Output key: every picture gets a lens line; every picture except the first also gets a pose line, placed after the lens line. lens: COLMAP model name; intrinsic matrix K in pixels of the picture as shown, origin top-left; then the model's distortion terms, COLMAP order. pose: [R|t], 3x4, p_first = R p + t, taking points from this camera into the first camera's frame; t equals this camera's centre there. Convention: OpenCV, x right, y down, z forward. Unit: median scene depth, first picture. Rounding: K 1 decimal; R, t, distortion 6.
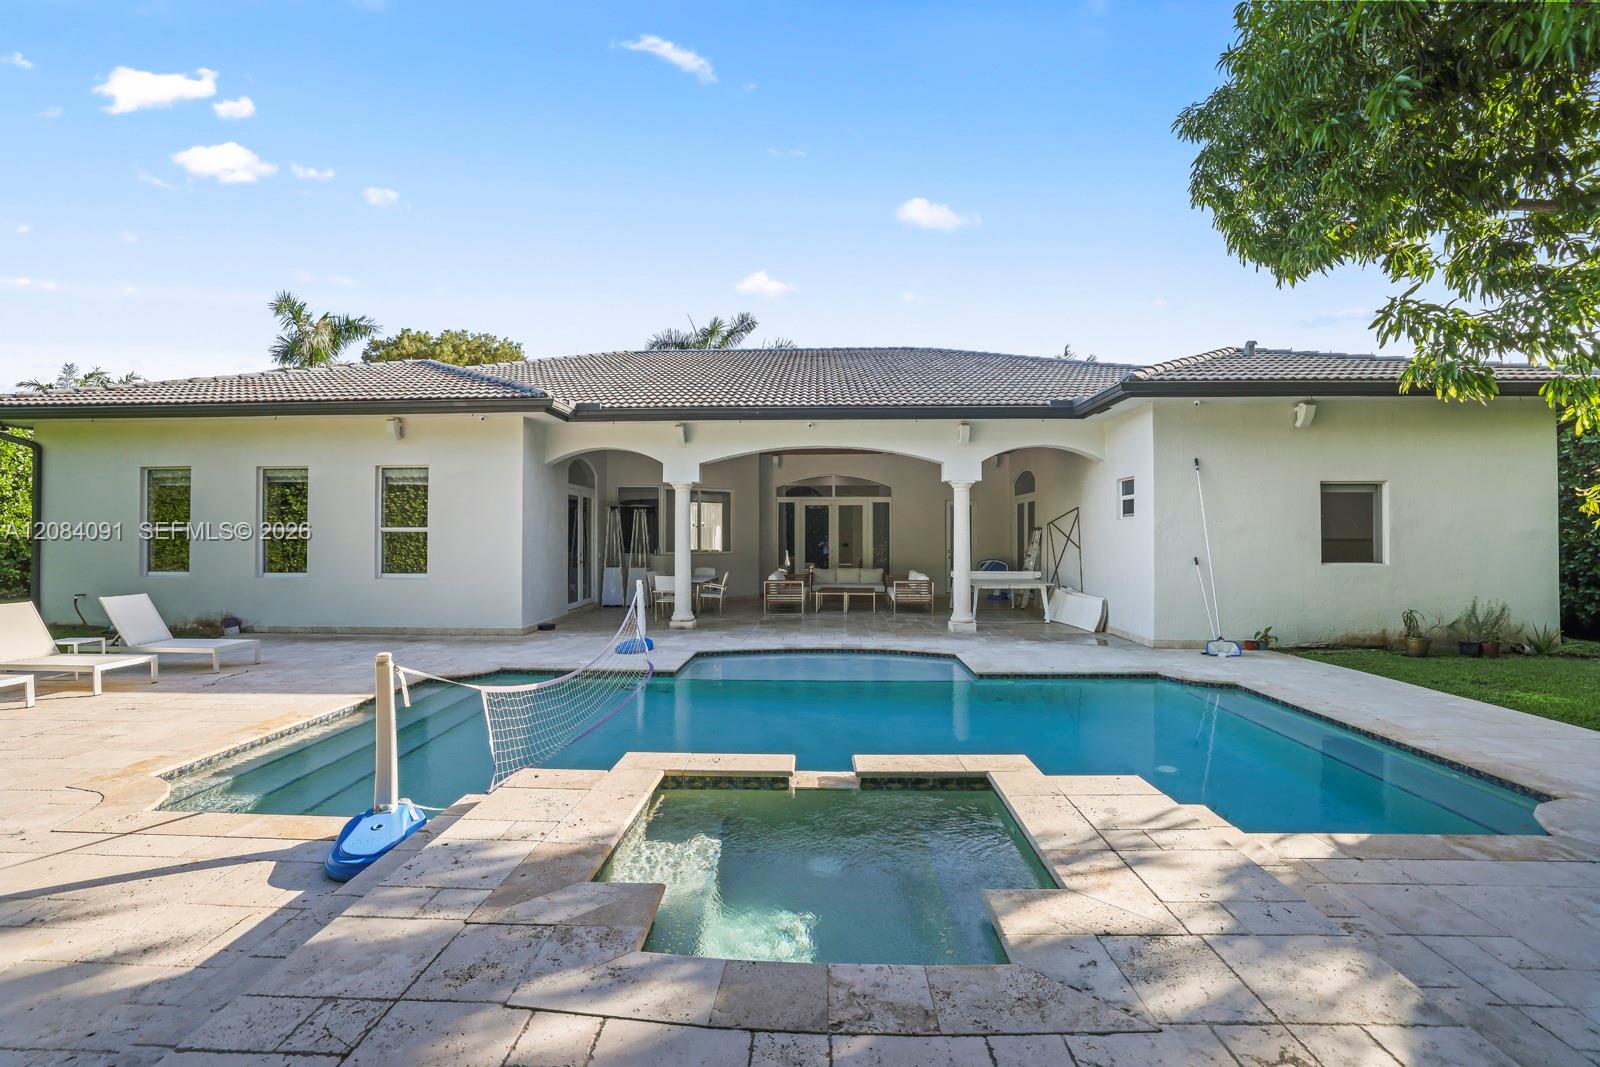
lens RADIAL K [[682.9, 0, 800.0], [0, 682.9, 533.5], [0, 0, 1]] dist [-0.001432, 0.000477]
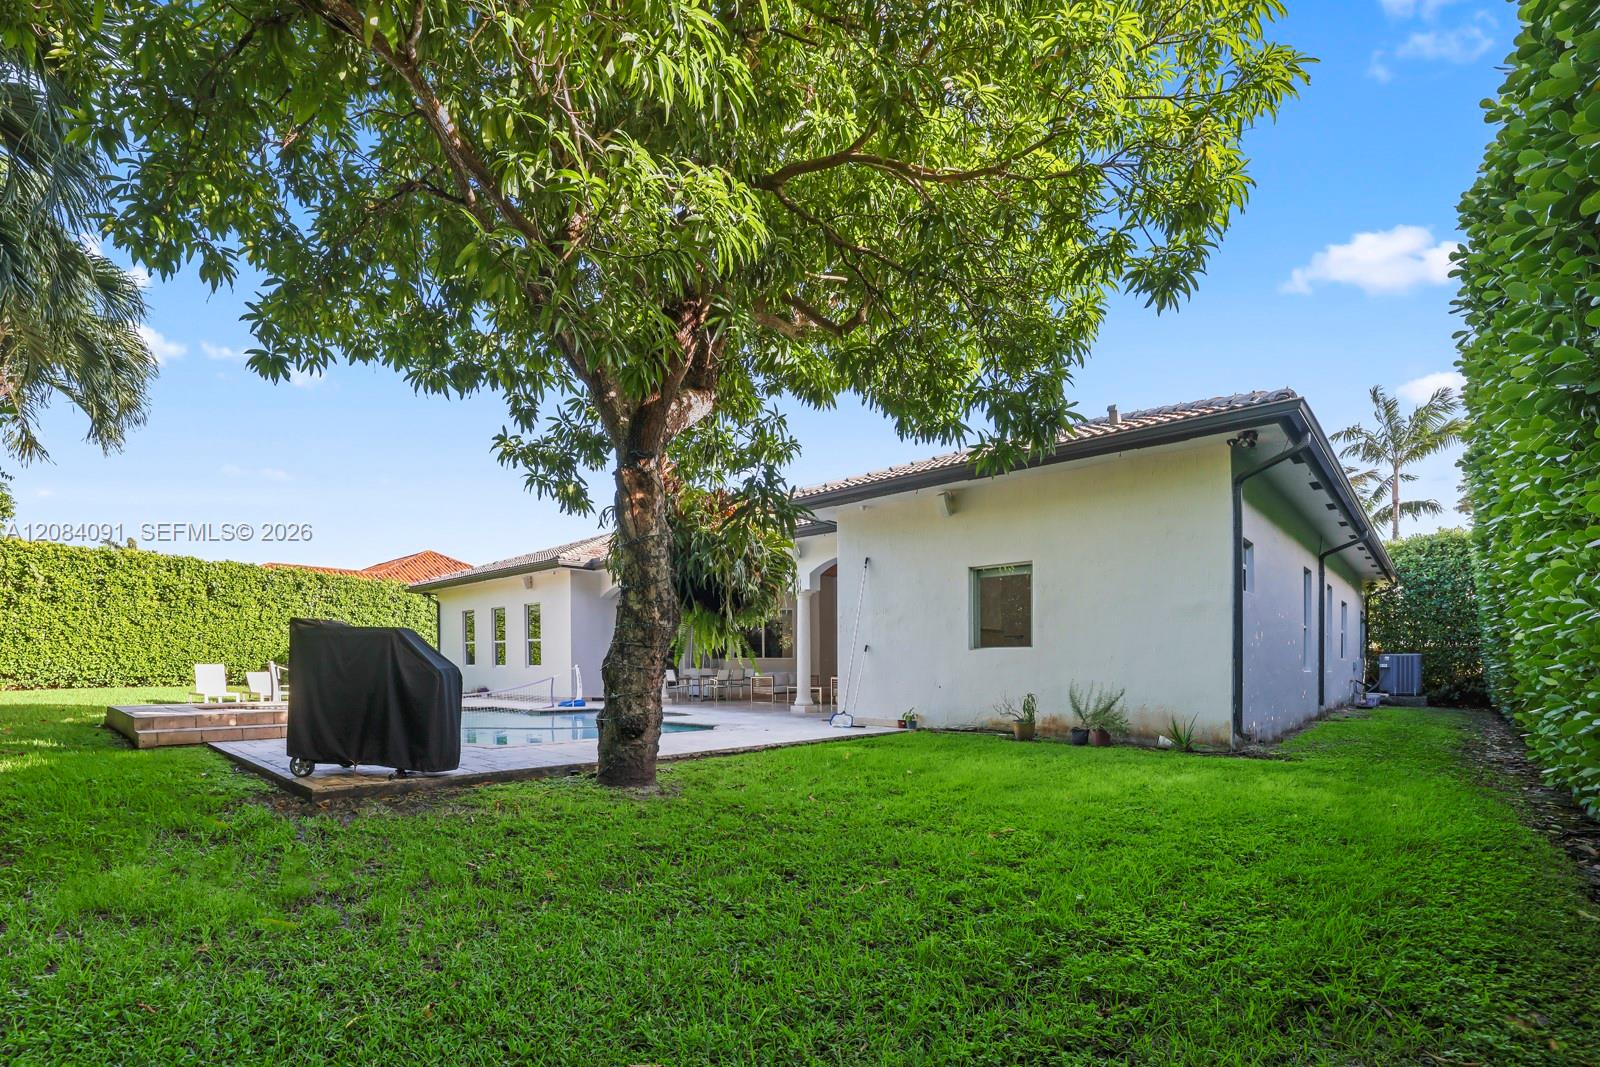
lens RADIAL K [[706.7, 0, 802.8], [0, 706.7, 549.8], [0, 0, 1]] dist [-0.024709, 0.000692]
pose [[0.767151, -0.104422, -0.632910, 1.111043], [0.006846, 0.987938, -0.154700, 0.052570], [0.641430, 0.114345, 0.758613, 0.039356]]
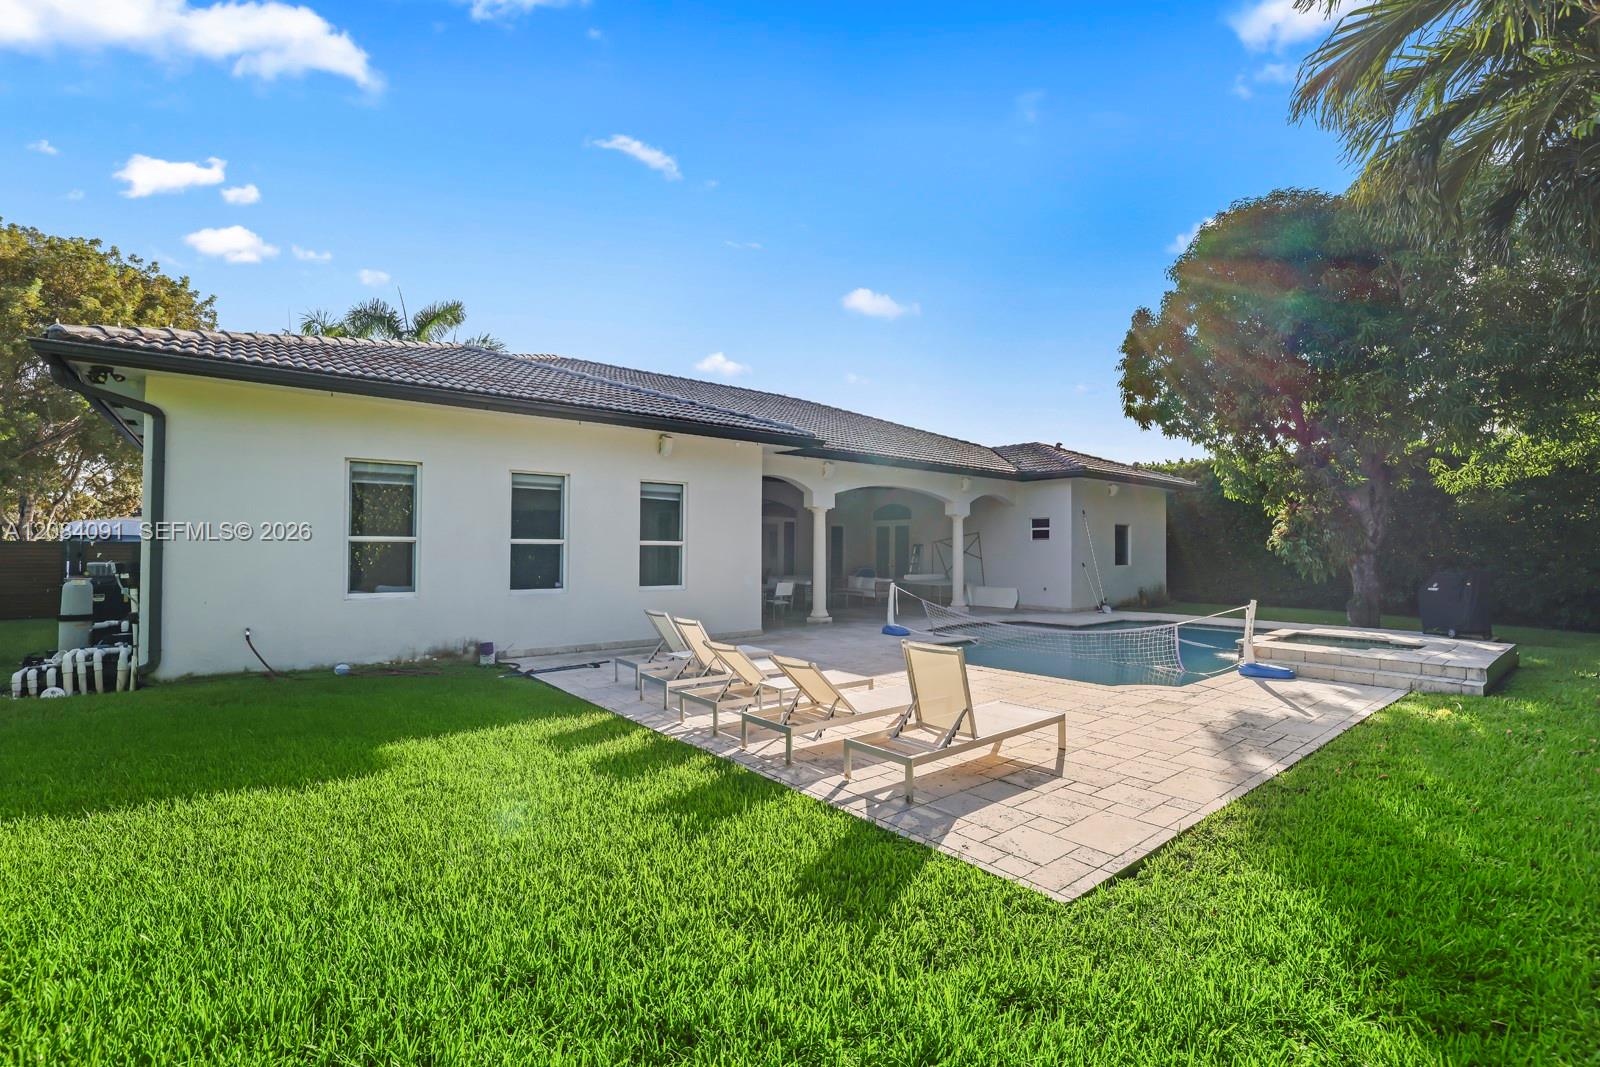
lens RADIAL K [[706.7, 0, 802.8], [0, 706.7, 549.8], [0, 0, 1]] dist [-0.024709, 0.000692]
pose [[0.748547, 0.003685, 0.663071, -1.151425], [-0.010033, 0.999933, 0.005770, -0.003901], [-0.663005, -0.010972, 0.748534, 0.056649]]
